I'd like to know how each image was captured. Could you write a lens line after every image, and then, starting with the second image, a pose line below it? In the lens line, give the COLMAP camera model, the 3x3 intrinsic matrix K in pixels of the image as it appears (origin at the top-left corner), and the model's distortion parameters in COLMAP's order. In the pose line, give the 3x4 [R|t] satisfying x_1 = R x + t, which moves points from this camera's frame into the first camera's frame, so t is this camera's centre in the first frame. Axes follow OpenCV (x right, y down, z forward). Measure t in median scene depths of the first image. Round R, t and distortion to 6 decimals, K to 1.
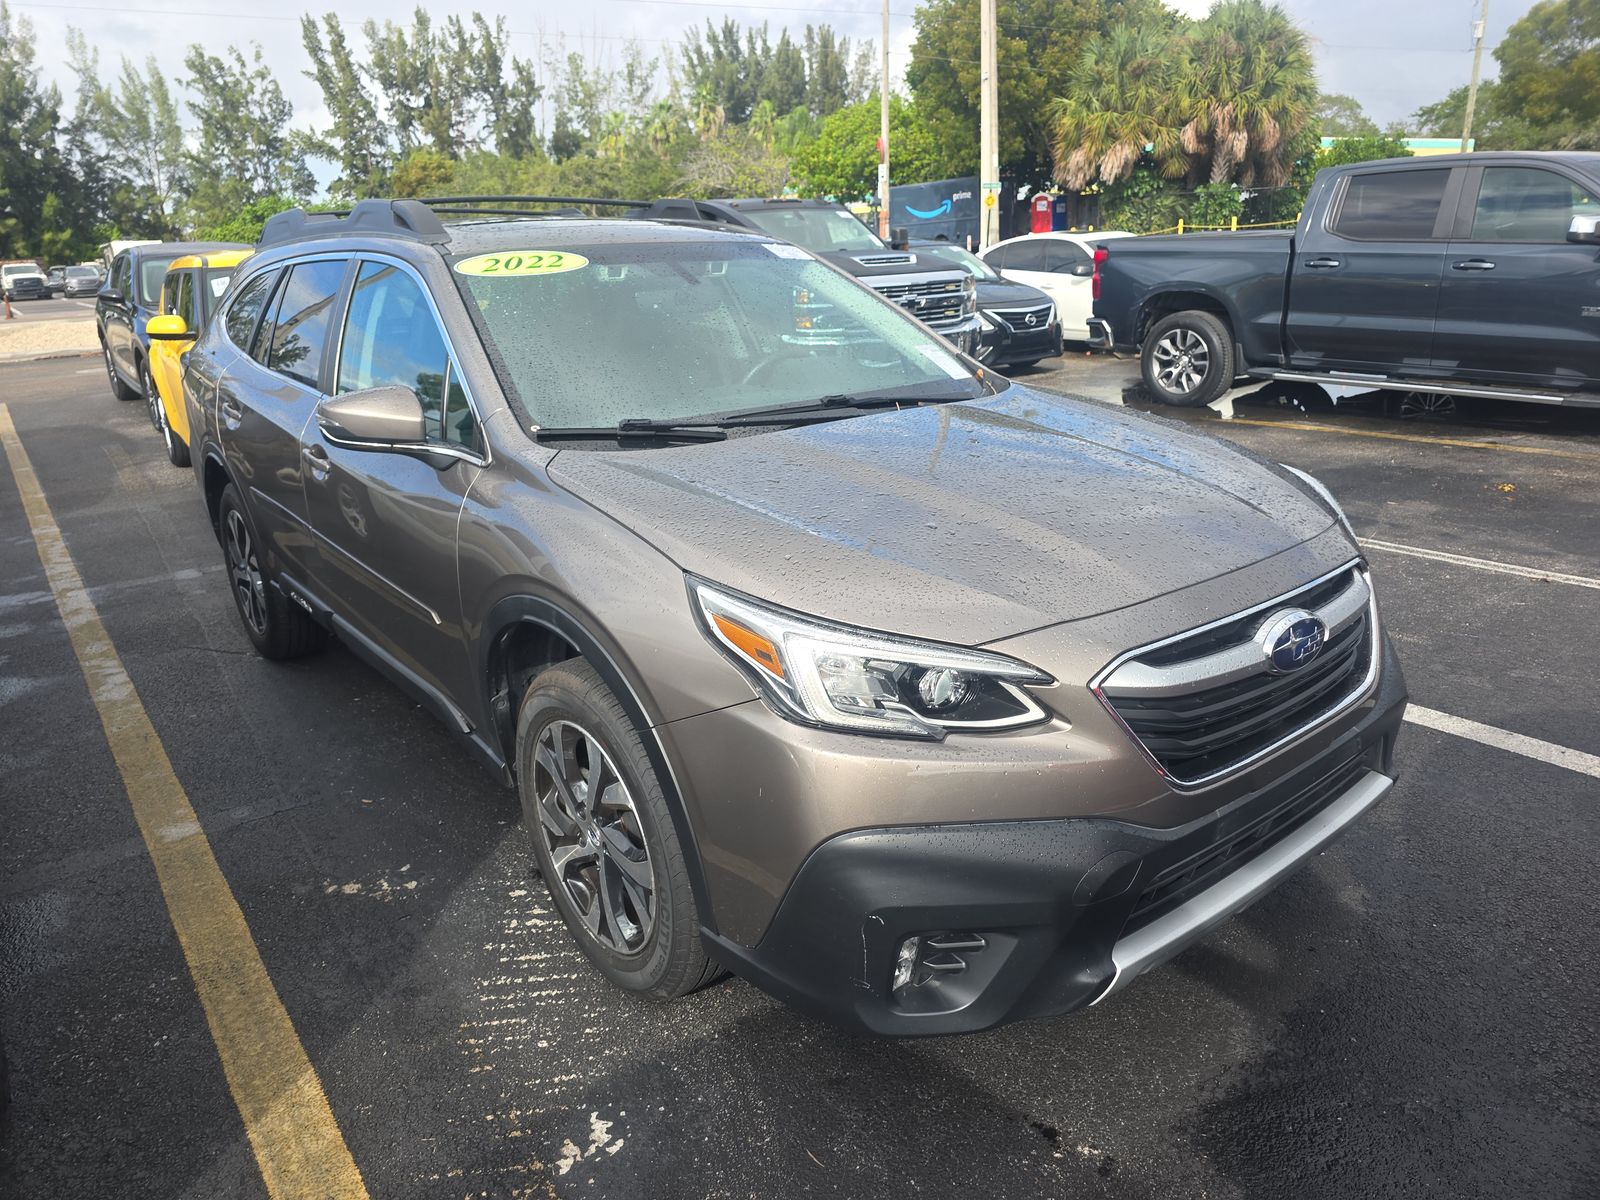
lens RADIAL K [[1083.0, 0, 793.0], [0, 1083.0, 602.3], [0, 0, 1]] dist [0.043475, -0.039546]
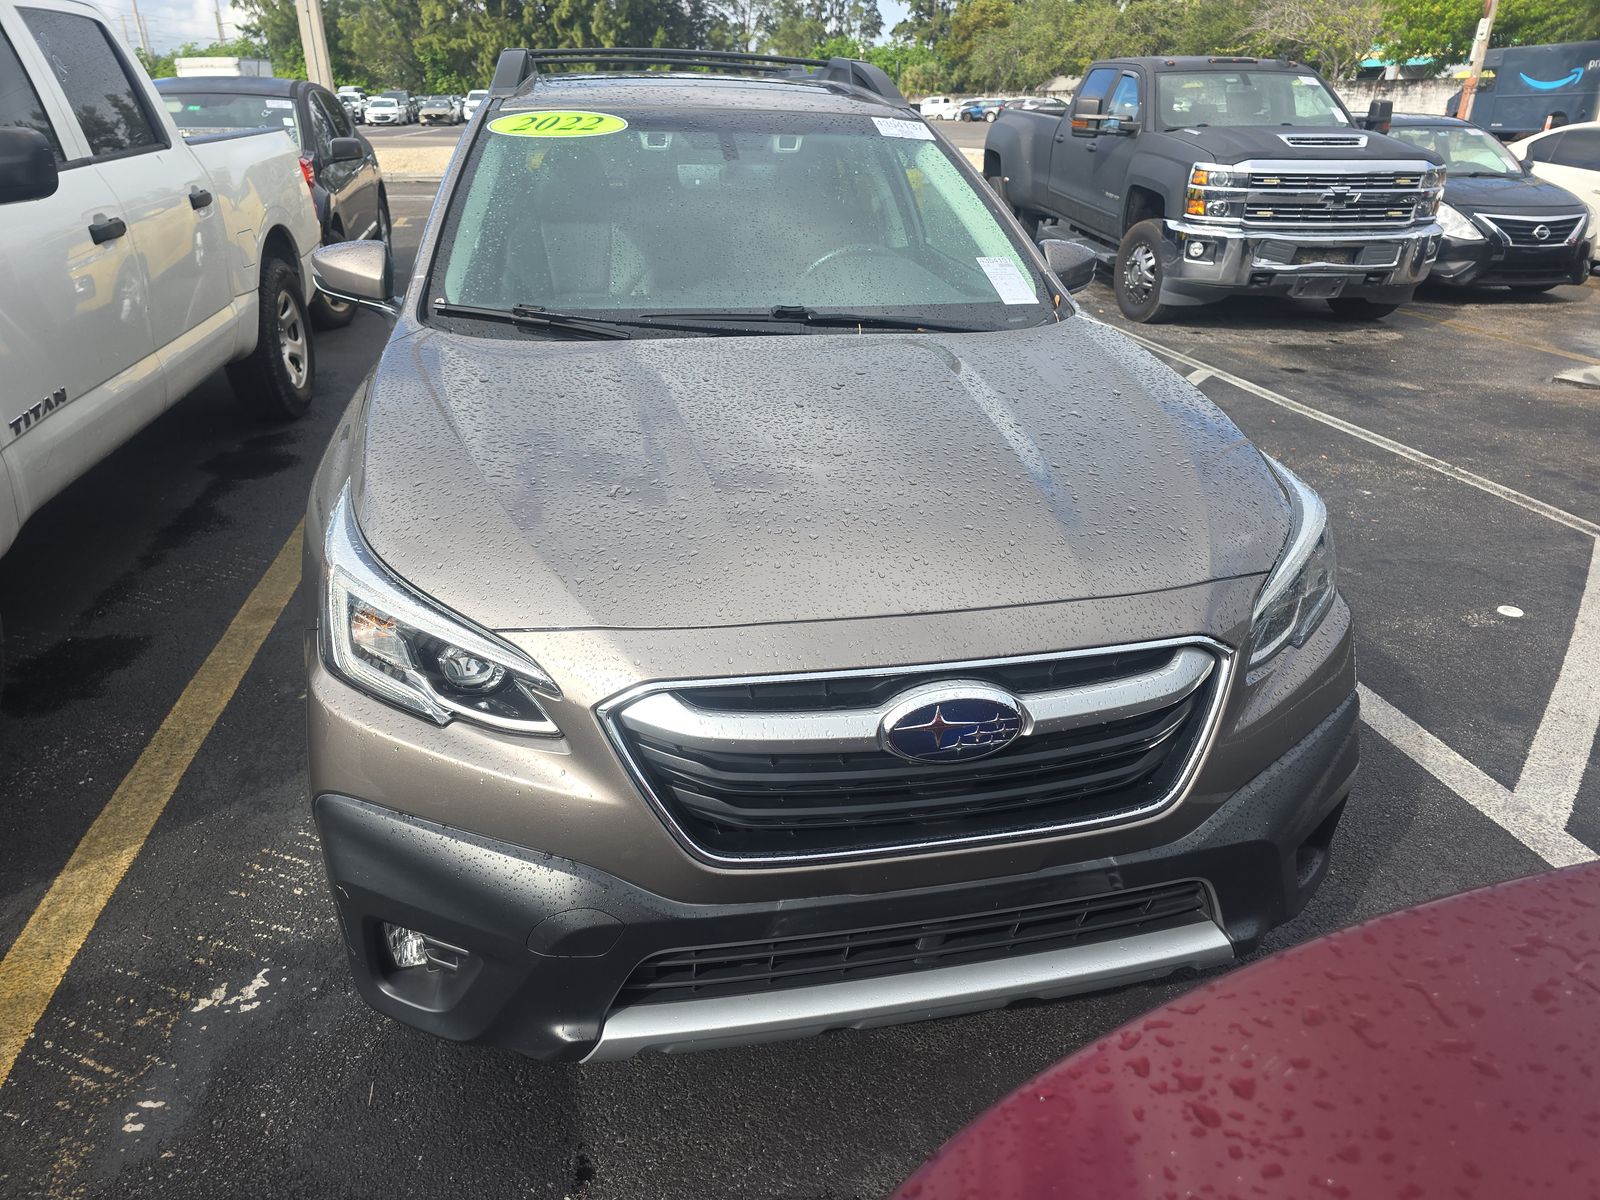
lens RADIAL K [[1083.0, 0, 792.0], [0, 1083.0, 601.4], [0, 0, 1]] dist [0.043475, -0.039546]
pose [[0.893831, 0.231873, -0.383798, 0.033817], [-0.186267, 0.970579, 0.152580, -0.007471], [0.407886, -0.064891, 0.910724, 0.015432]]
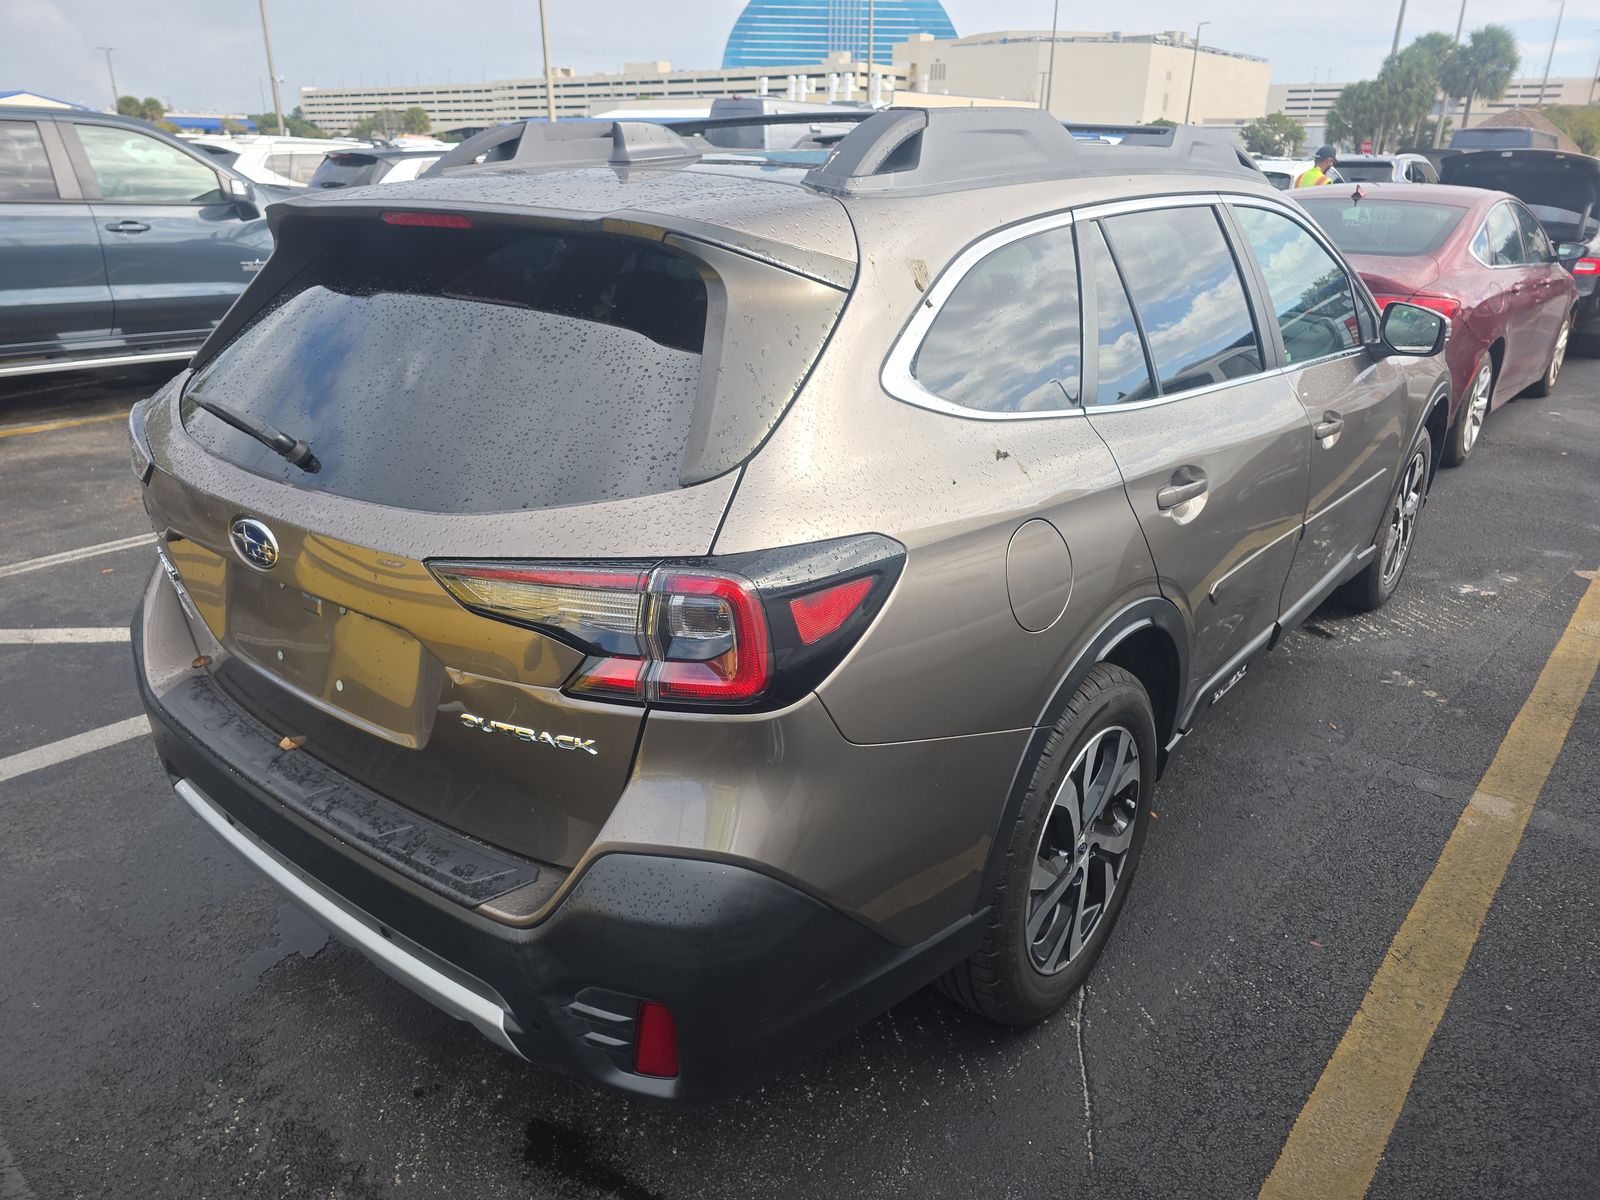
lens RADIAL K [[1083.0, 0, 801.5], [0, 1083.0, 601.6], [0, 0, 1]] dist [0.043475, -0.039546]
pose [[-0.216623, -0.329469, 0.918980, -0.110159], [0.308974, 0.869806, 0.384671, -0.044355], [-0.926072, 0.367270, -0.086622, 0.138733]]
